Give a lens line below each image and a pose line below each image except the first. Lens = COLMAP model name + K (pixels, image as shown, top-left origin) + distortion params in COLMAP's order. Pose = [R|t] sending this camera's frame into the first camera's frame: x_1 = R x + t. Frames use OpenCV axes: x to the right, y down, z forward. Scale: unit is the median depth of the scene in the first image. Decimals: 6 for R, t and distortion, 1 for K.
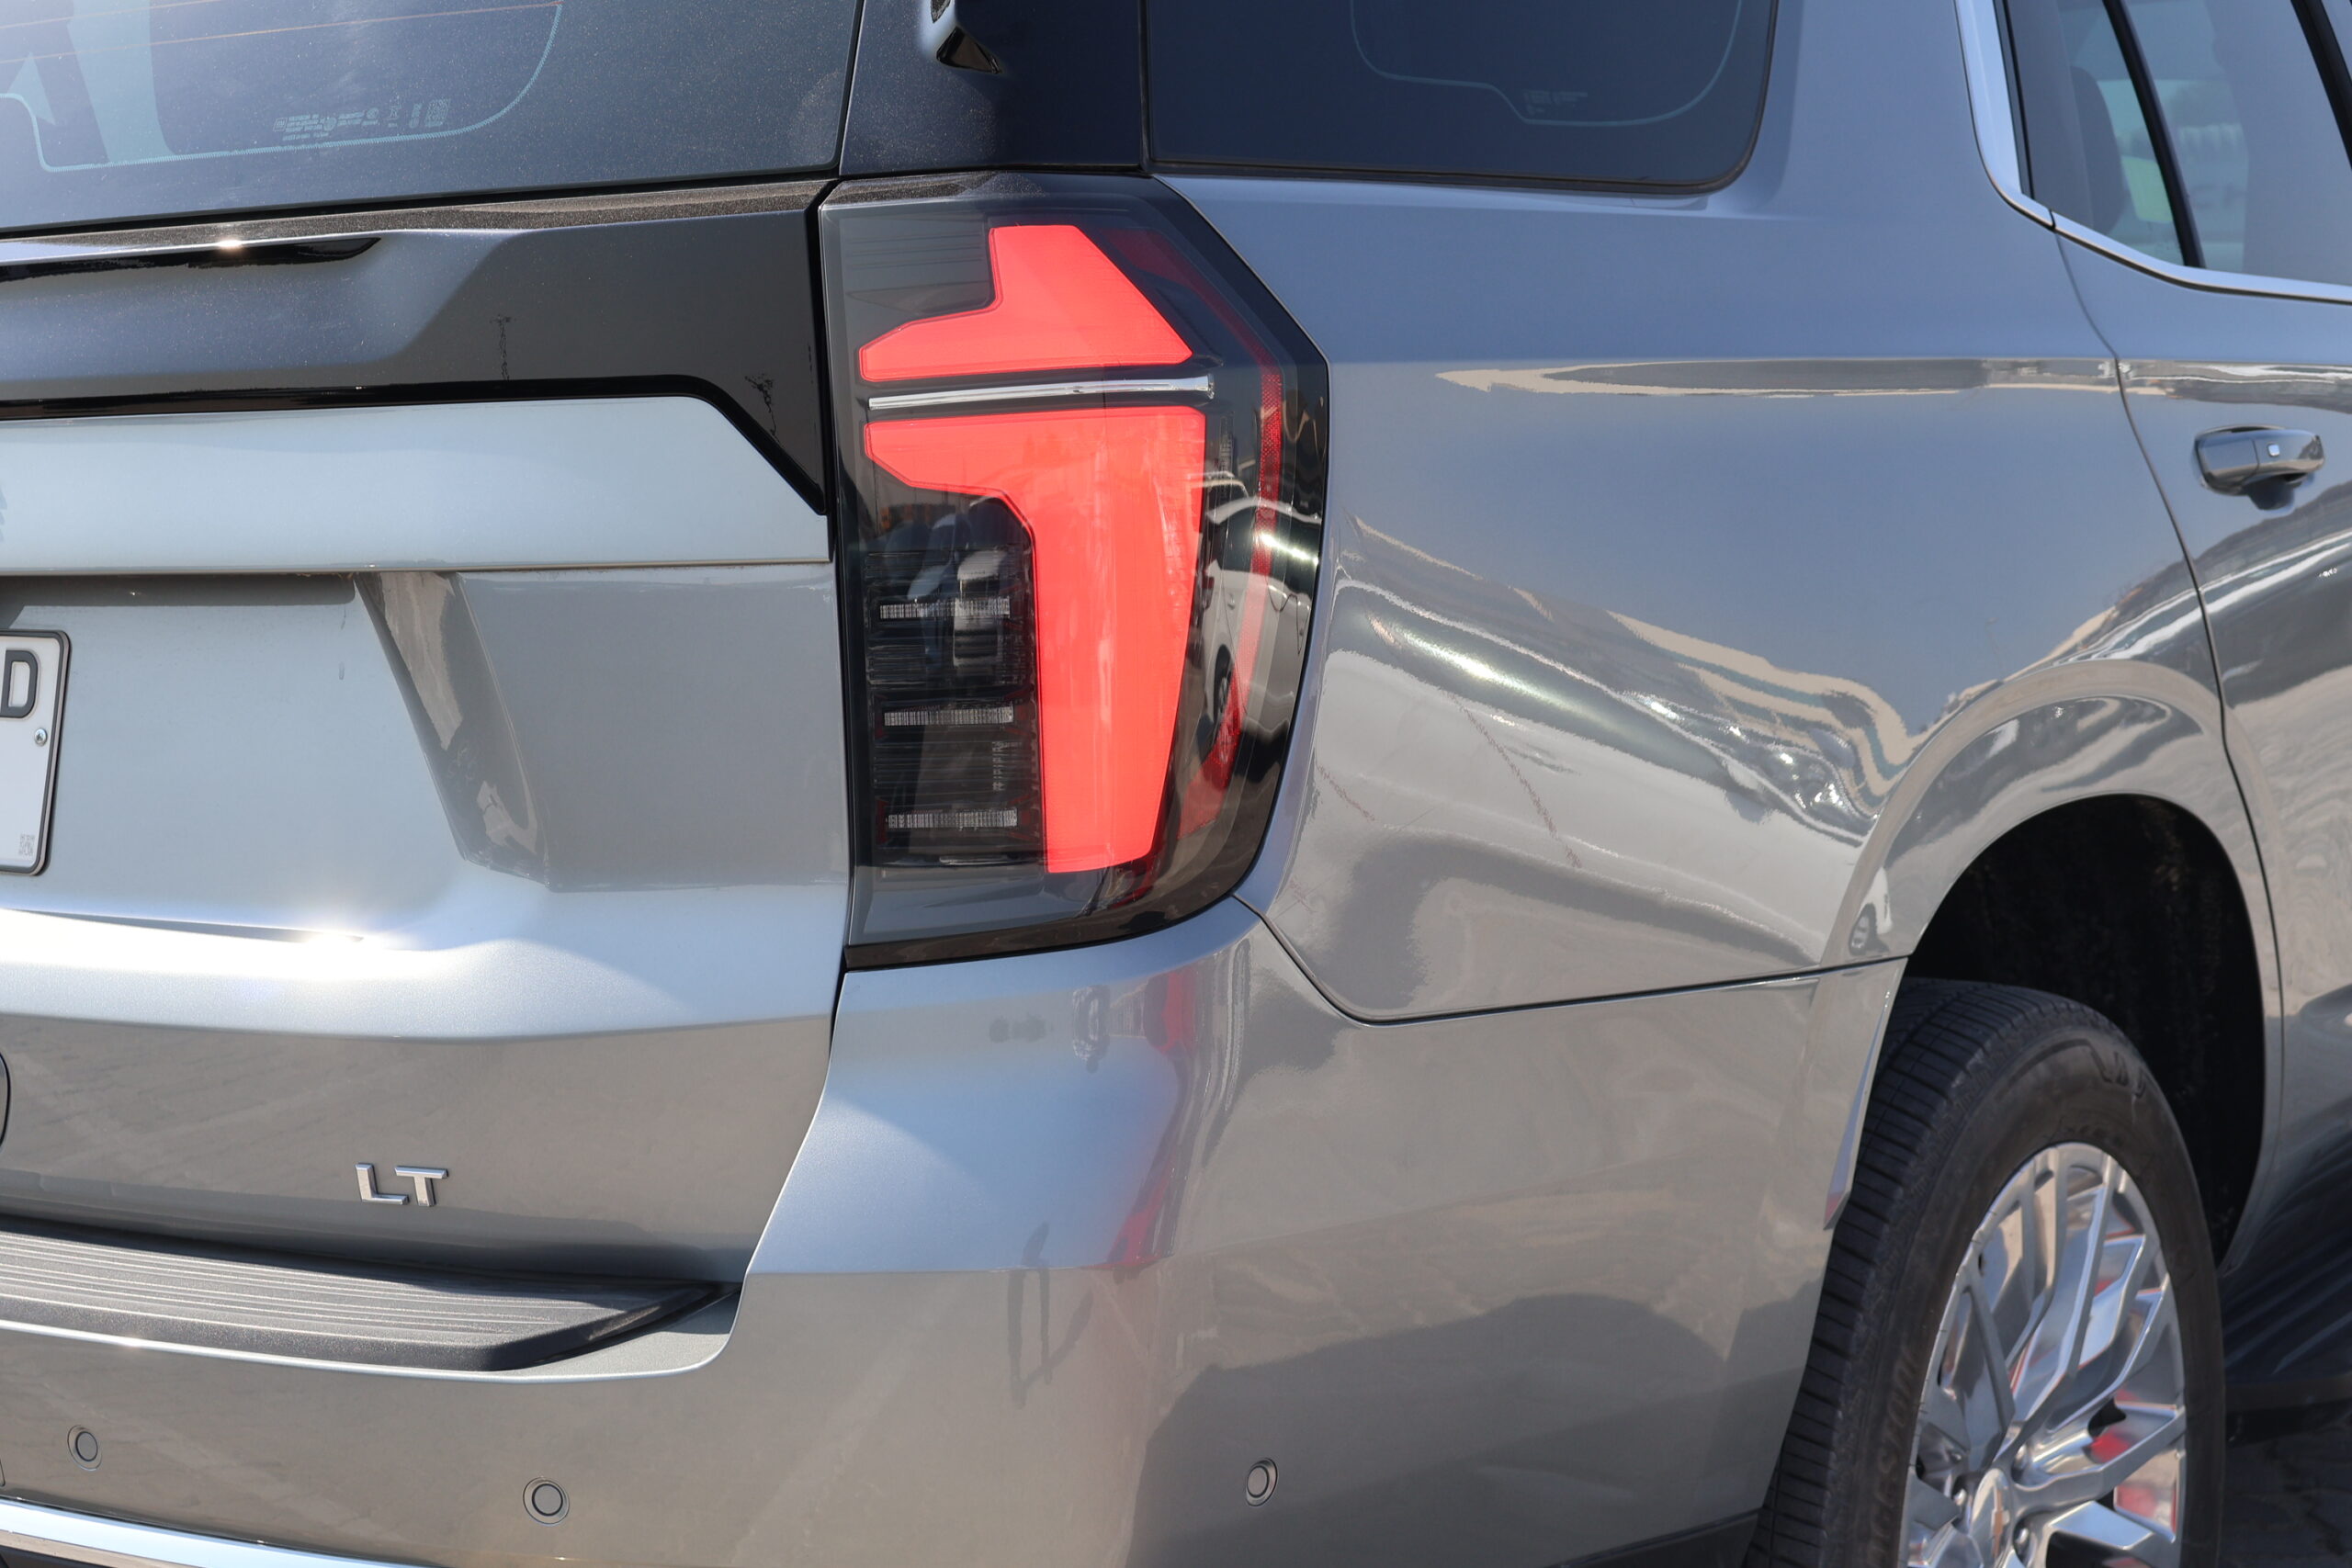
lens RADIAL K [[3492.9, 0, 1186.6], [0, 3492.9, 774.8], [0, 0, 1]] dist [-0.007535, 0.000000]
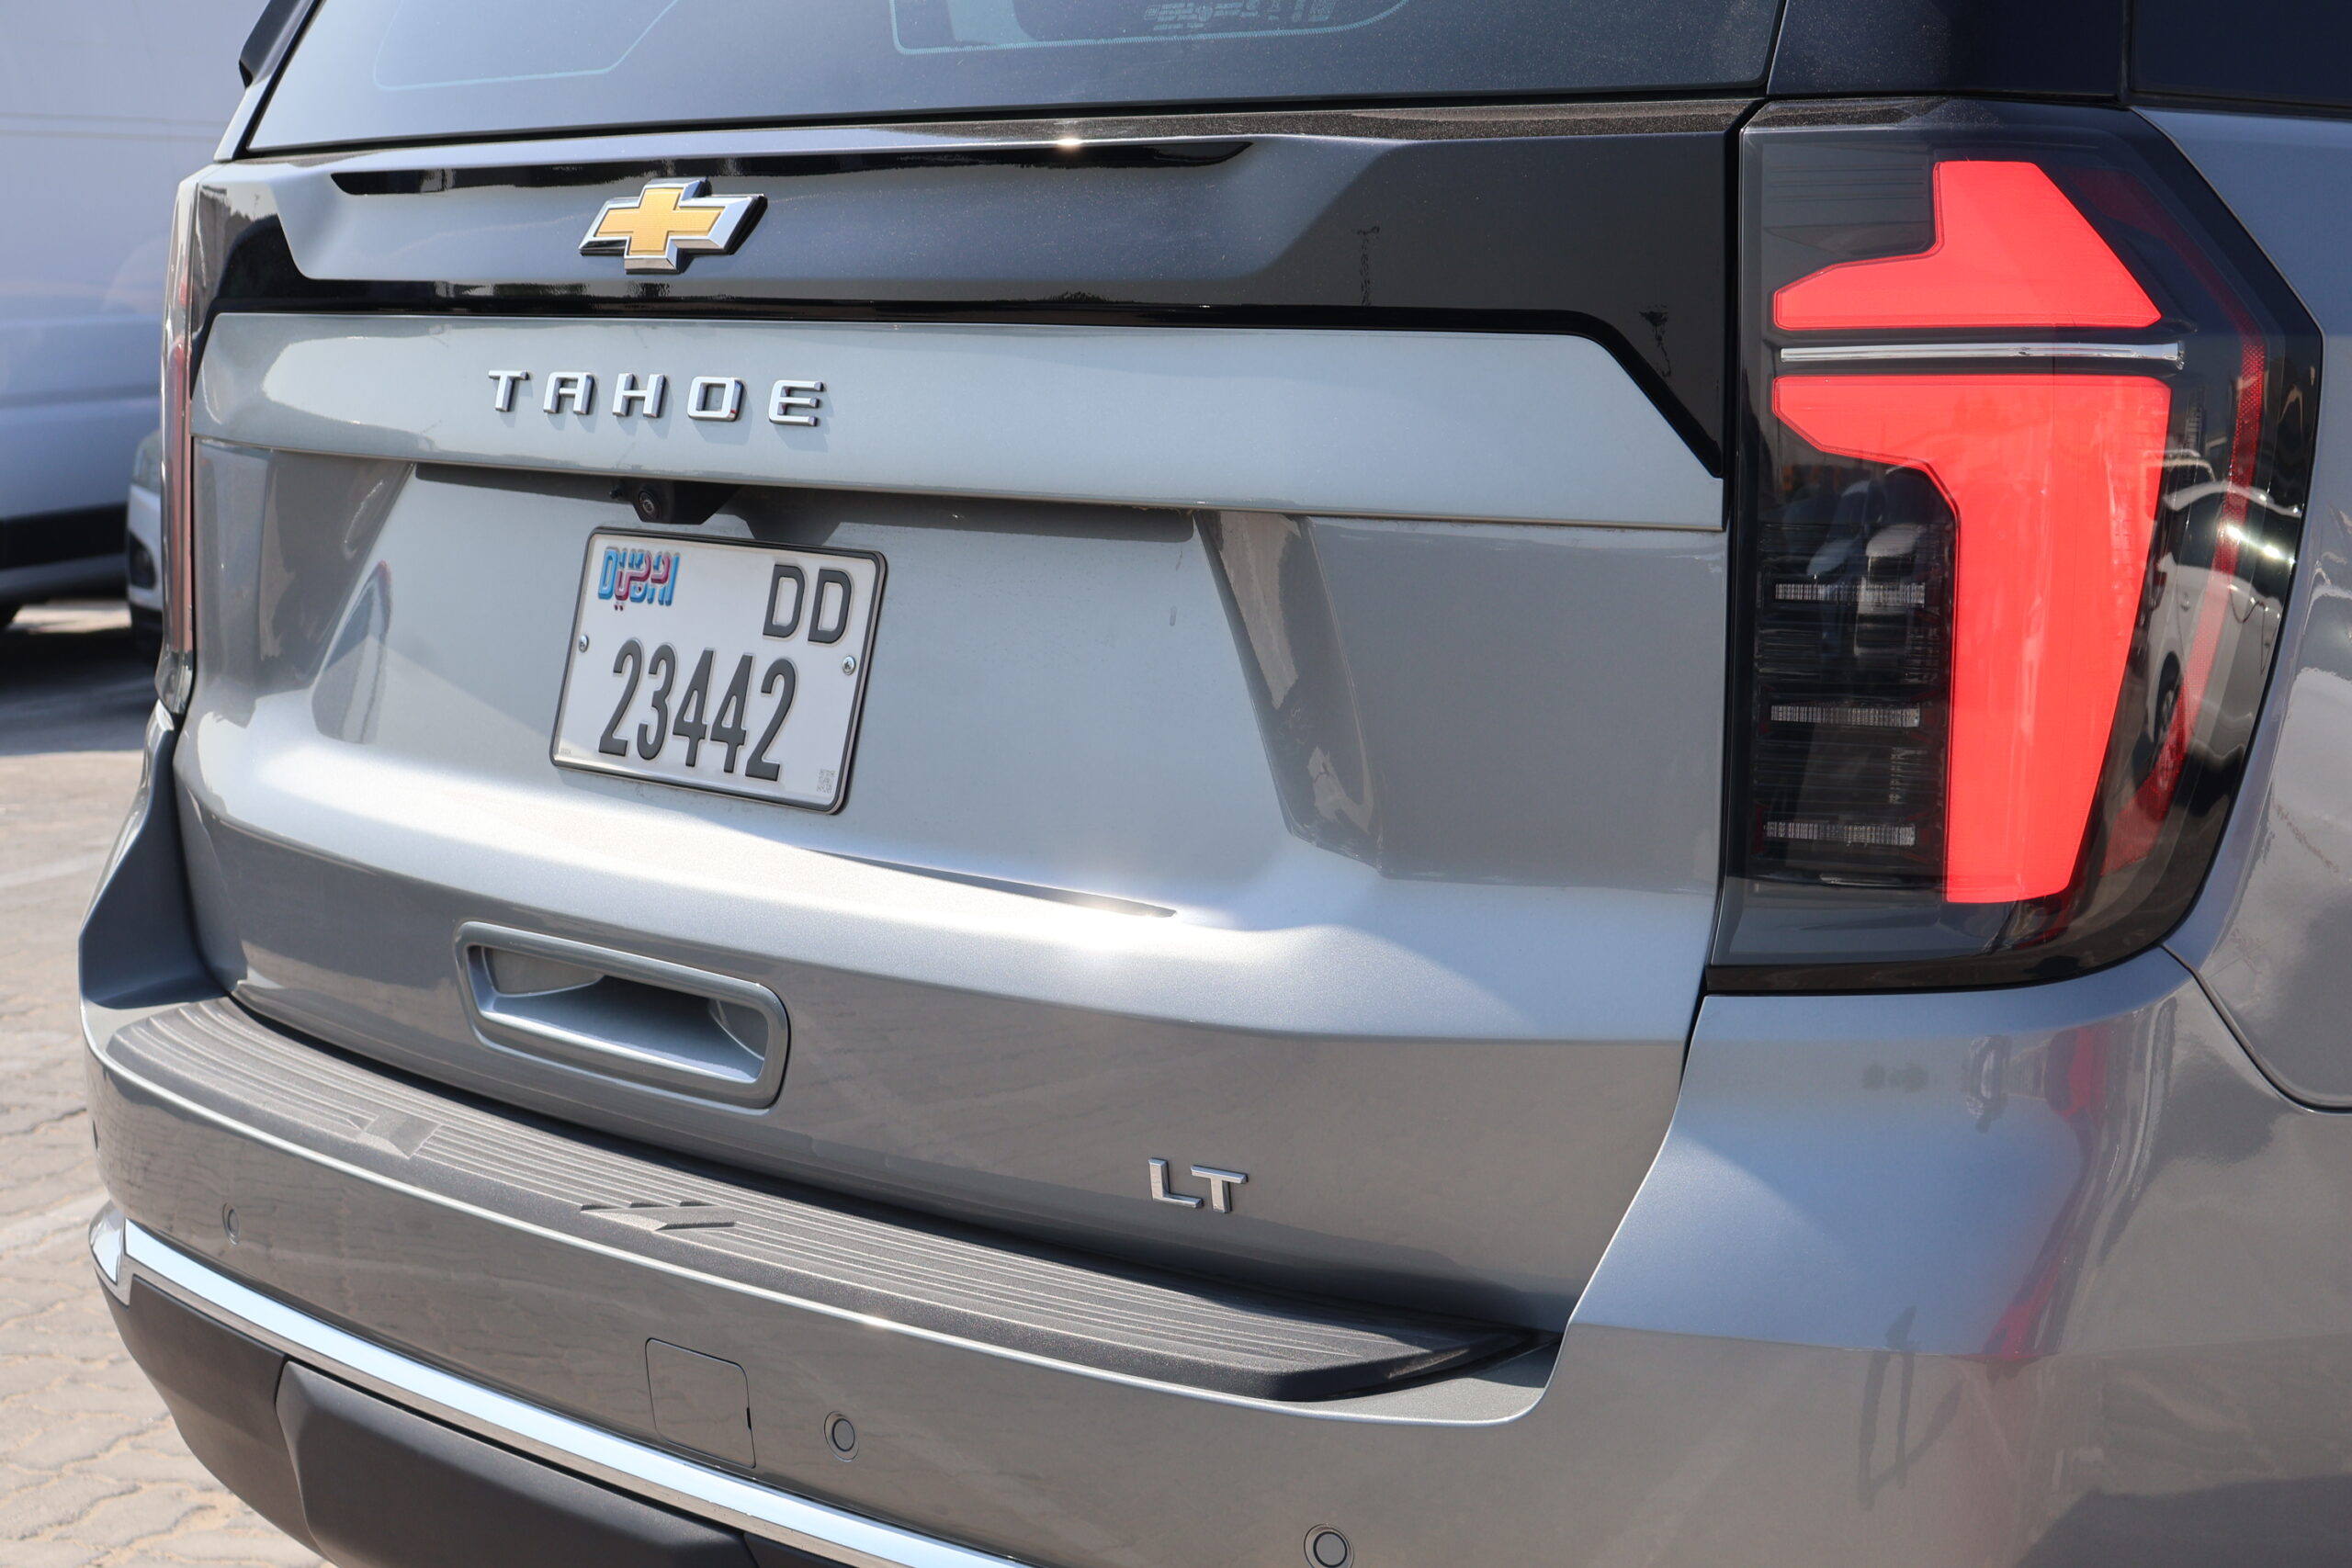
lens RADIAL K [[4079.9, 0, 1166.9], [0, 4079.9, 760.0], [0, 0, 1]] dist [-0.005132, 0.000000]
pose [[0.971260, 0.074560, -0.226042, -0.001031], [-0.074672, 0.997176, 0.008070, -0.000874], [0.226006, 0.009041, 0.974084, -0.033614]]
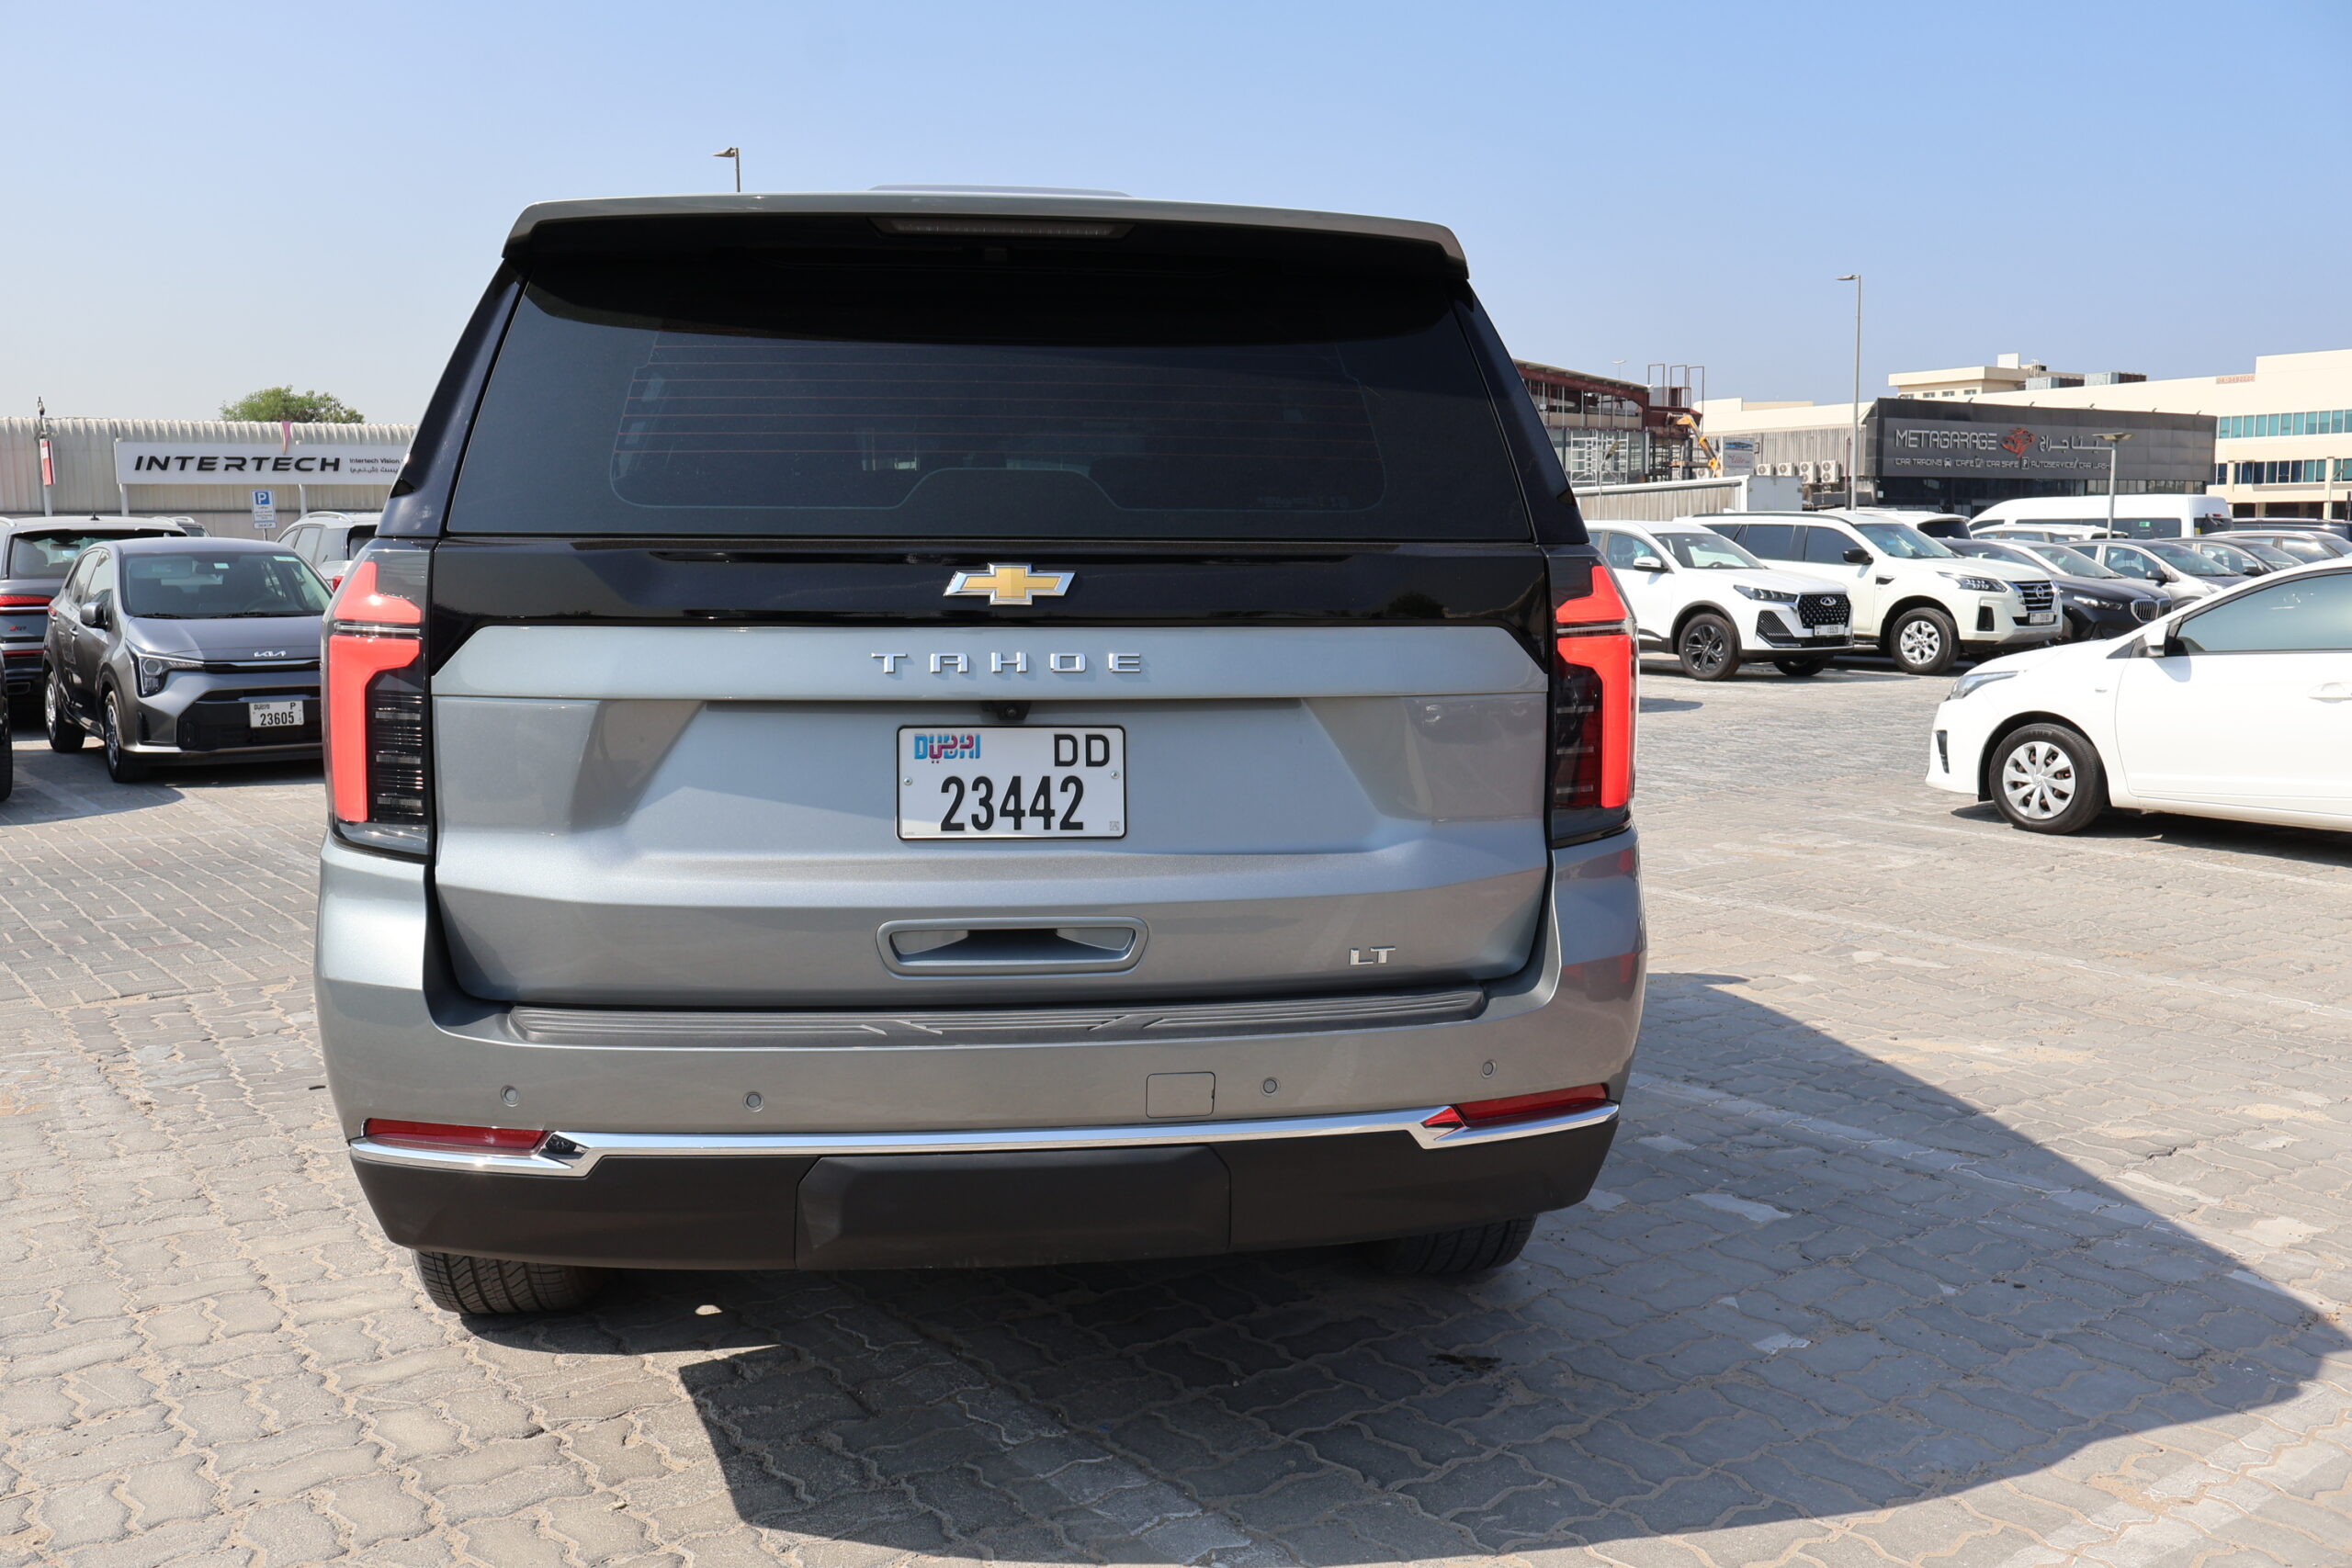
lens RADIAL K [[1945.1, 0, 1146.7], [0, 1945.1, 759.7], [0, 0, 1]] dist [-0.004756, -0.003983]
pose [[0.740629, -0.028079, 0.671327, -1.187148], [0.040558, 0.999173, -0.002954, -0.016720], [-0.670689, 0.029416, 0.741155, 0.113640]]
